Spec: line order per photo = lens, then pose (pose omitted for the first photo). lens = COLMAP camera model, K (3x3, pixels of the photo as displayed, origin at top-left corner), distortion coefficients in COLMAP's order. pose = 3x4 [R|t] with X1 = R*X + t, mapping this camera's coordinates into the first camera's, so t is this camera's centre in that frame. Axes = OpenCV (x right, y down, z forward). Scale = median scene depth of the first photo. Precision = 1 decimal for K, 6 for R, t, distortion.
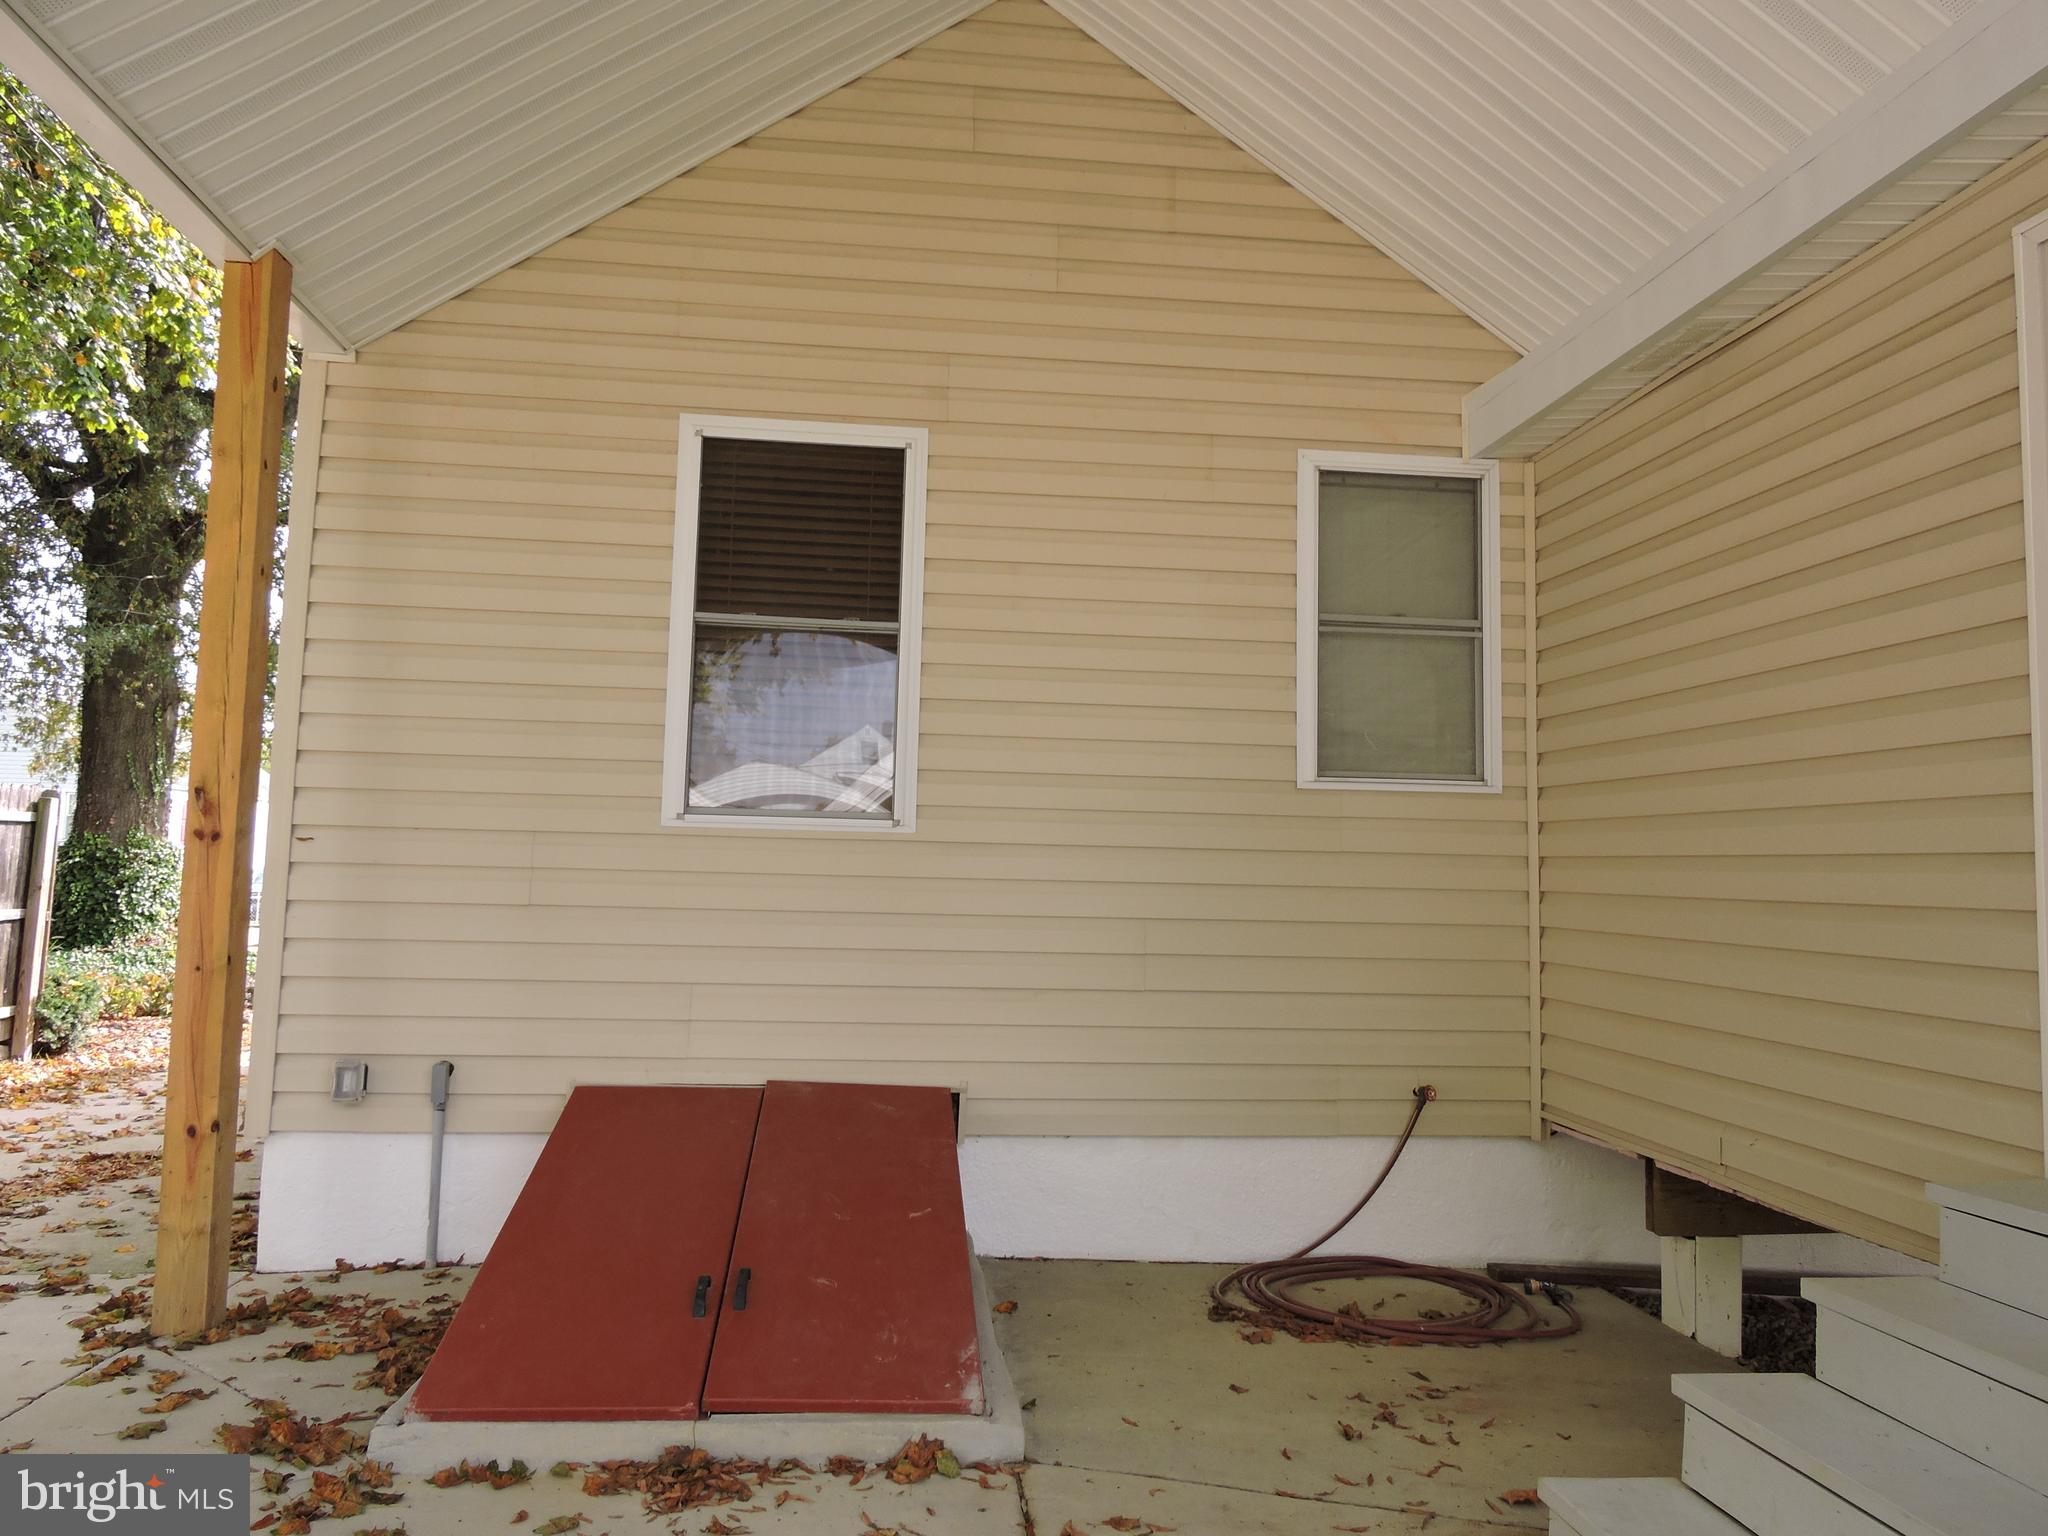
lens RADIAL K [[1456.4, 0, 1024.0], [0, 1456.4, 768.0], [0, 0, 1]] dist [-0.002757, -0.002071]
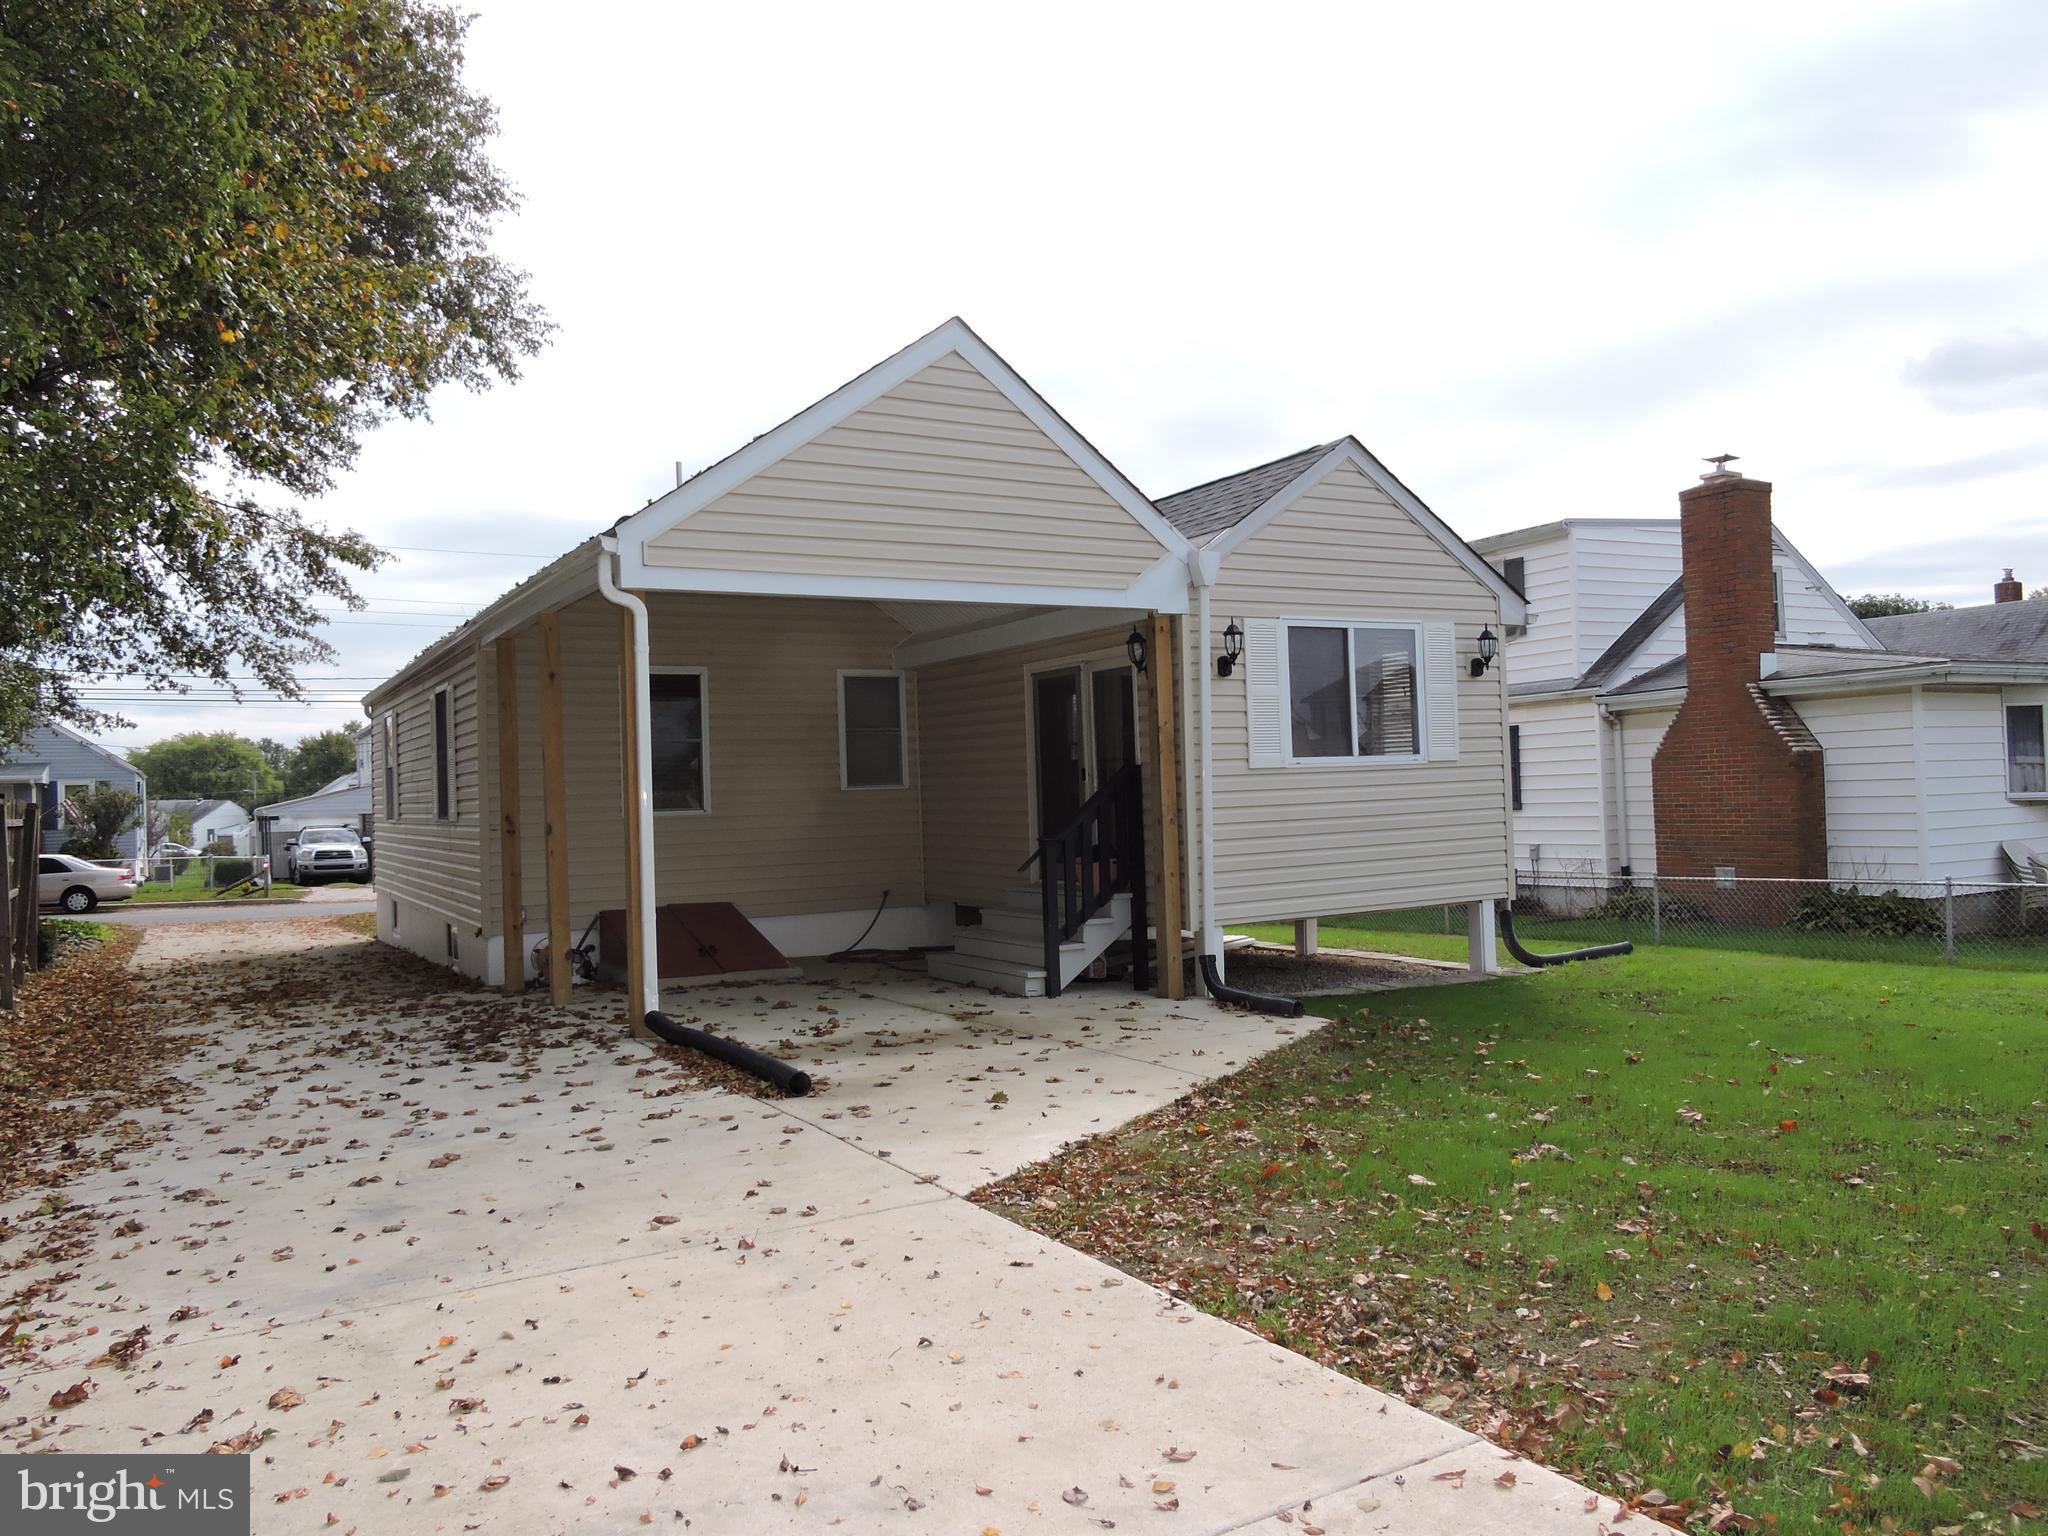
lens RADIAL K [[1456.4, 0, 1024.0], [0, 1456.4, 768.0], [0, 0, 1]] dist [-0.002757, -0.002071]
pose [[0.914736, -0.043787, 0.401672, -0.711207], [0.022560, 0.998095, 0.057428, -0.209960], [-0.403421, -0.043470, 0.913981, -1.982405]]
